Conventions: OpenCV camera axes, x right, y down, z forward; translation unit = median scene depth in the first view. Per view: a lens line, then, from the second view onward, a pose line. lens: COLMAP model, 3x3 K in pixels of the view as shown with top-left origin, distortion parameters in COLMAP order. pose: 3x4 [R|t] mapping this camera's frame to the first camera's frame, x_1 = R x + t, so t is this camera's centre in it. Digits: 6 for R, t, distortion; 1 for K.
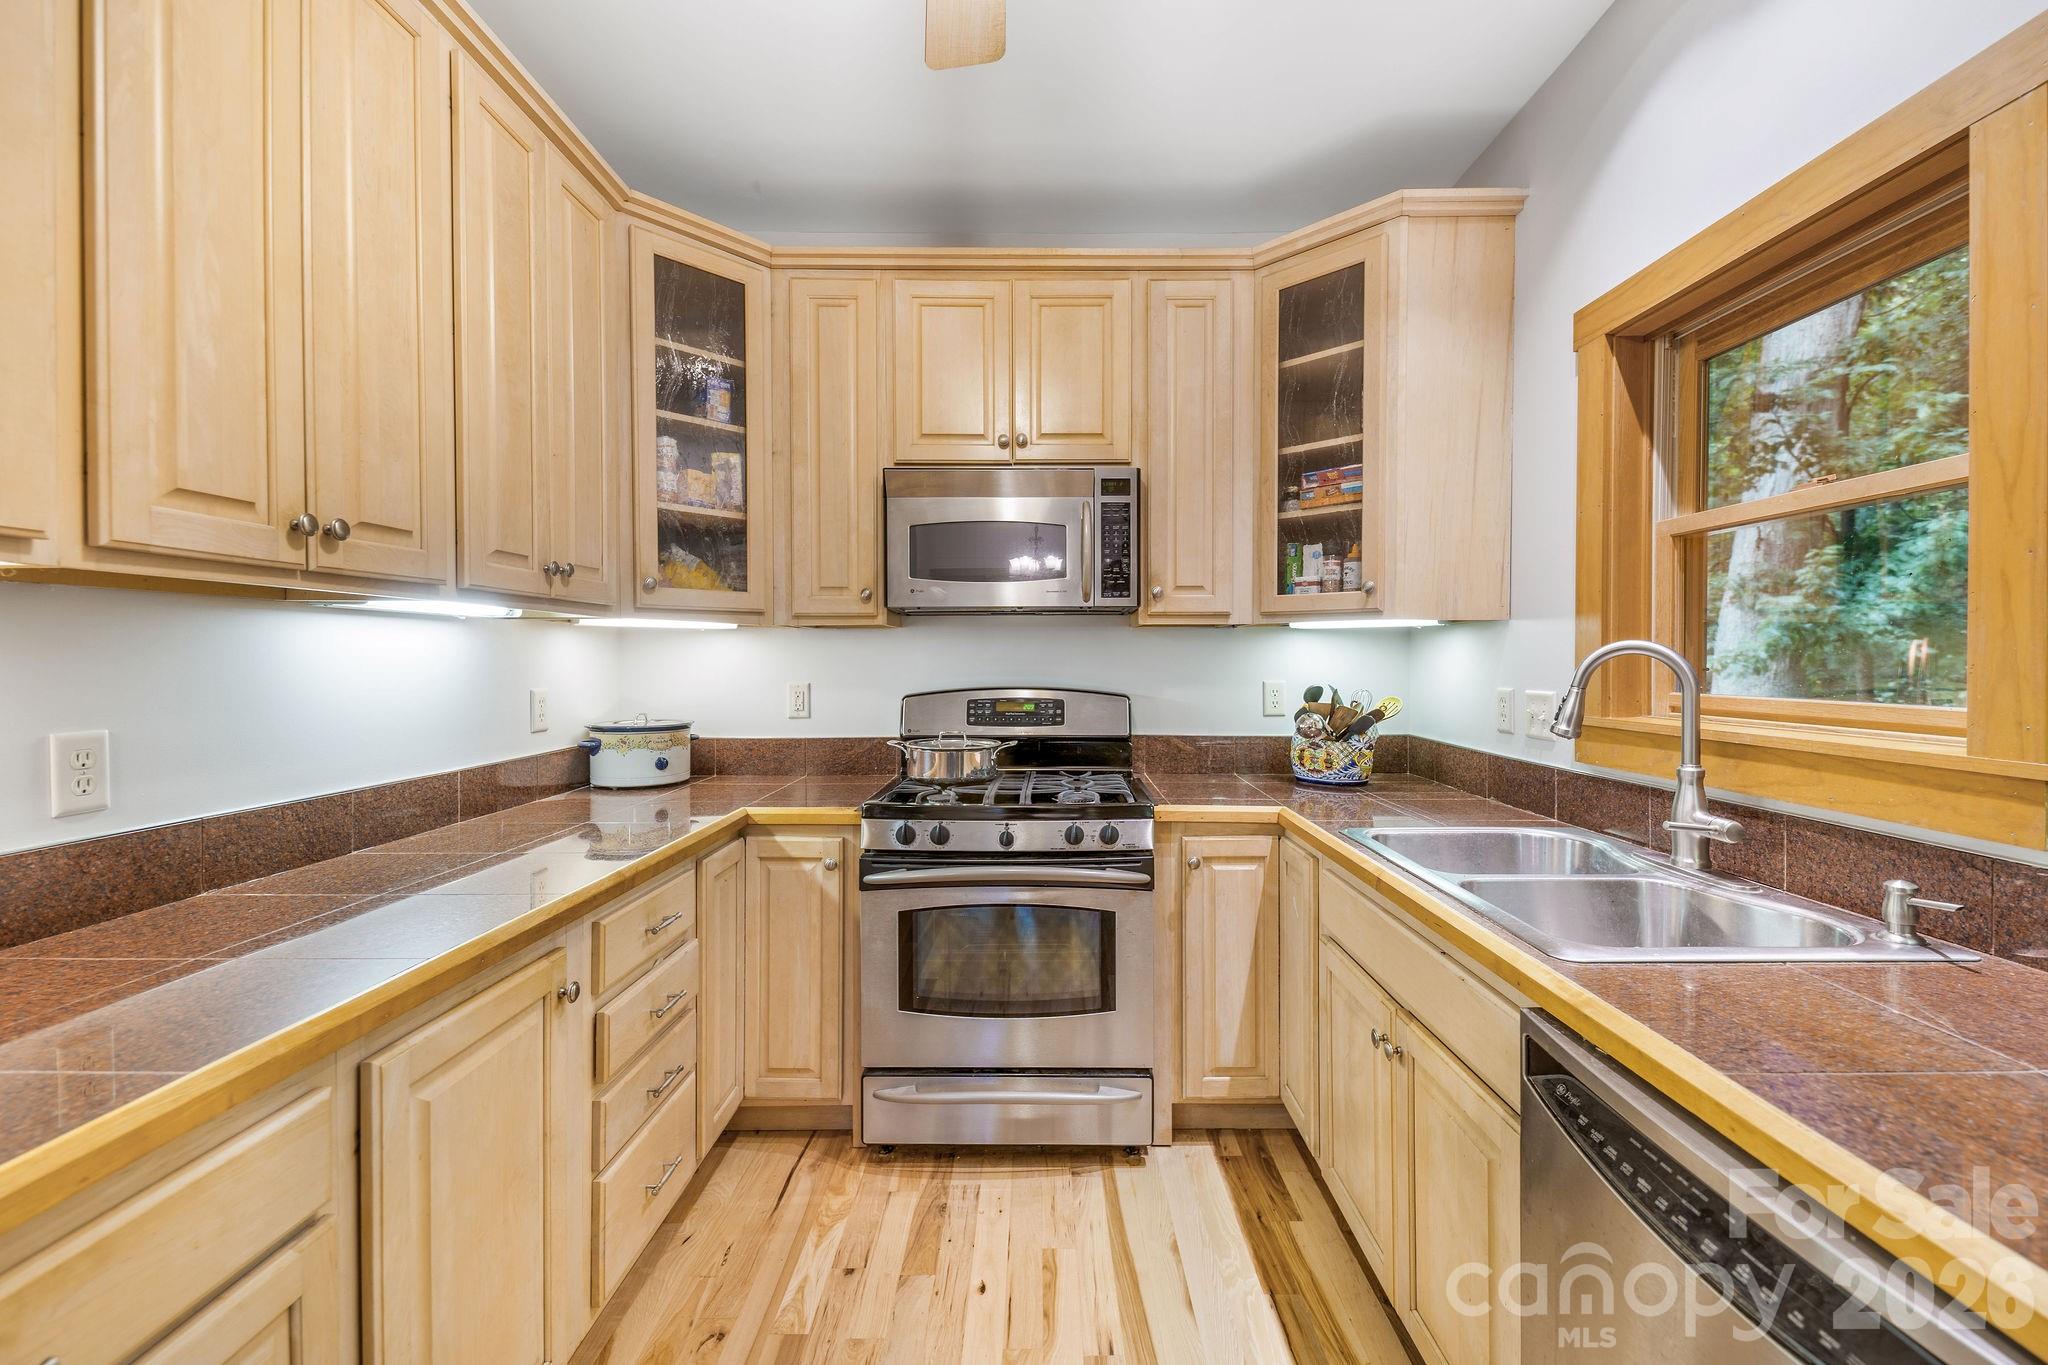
lens RADIAL K [[843.0, 0, 1036.3], [0, 843.0, 663.2], [0, 0, 1]] dist [-0.000158, -0.000017]
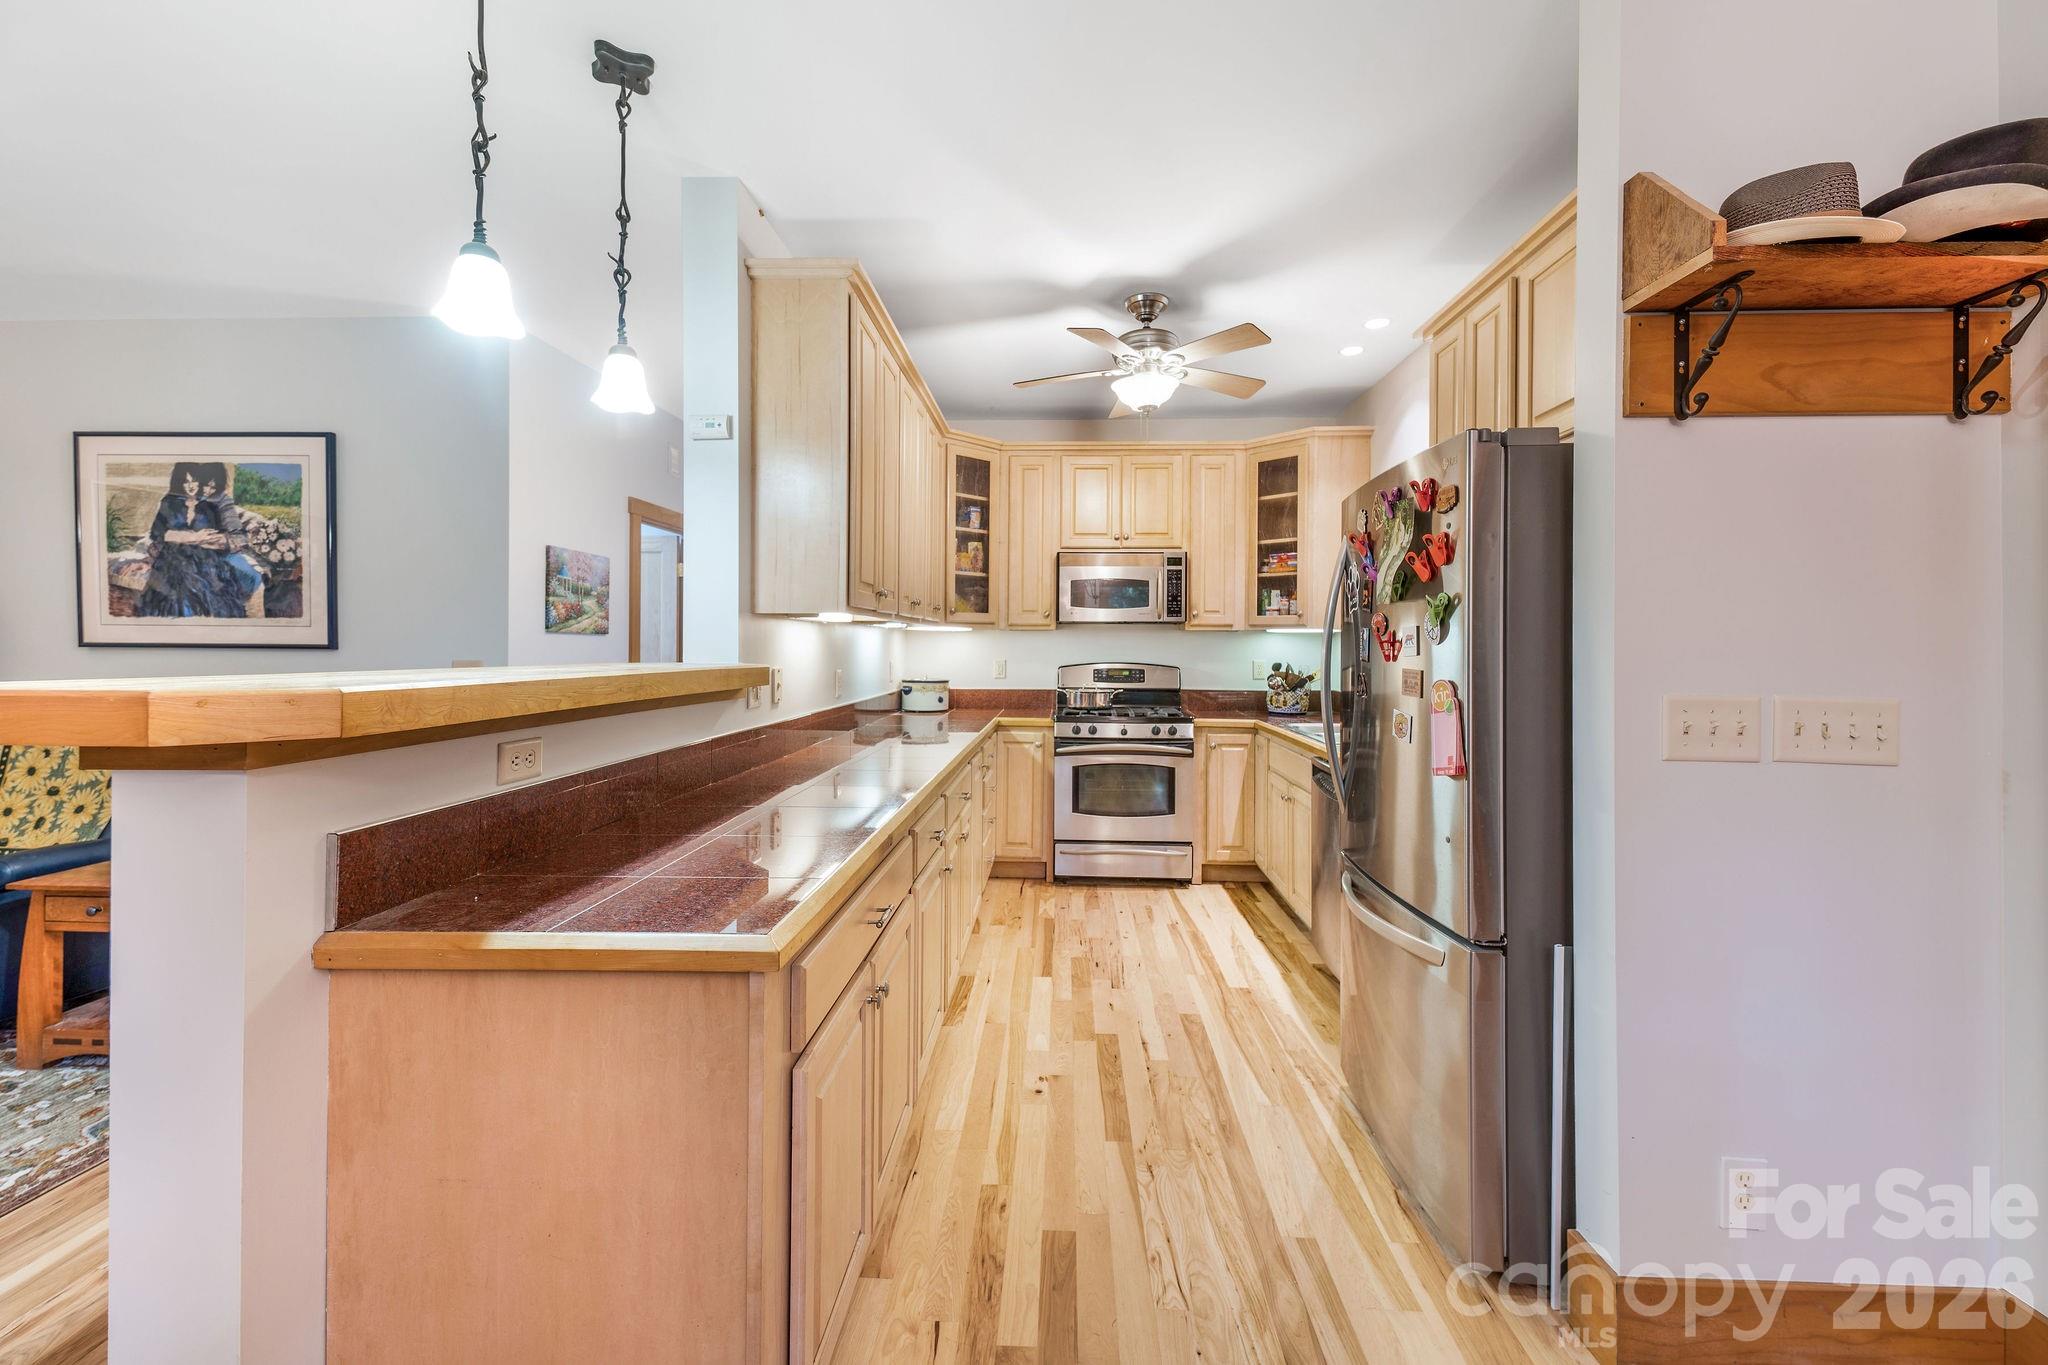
lens RADIAL K [[846.7, 0, 1026.8], [0, 846.7, 642.1], [0, 0, 1]] dist [0.000336, -0.000087]
pose [[0.999062, 0.005961, -0.042893, -0.169910], [-0.006454, 0.999915, -0.011361, 0.006592], [0.042822, 0.011627, 0.999015, -1.026184]]
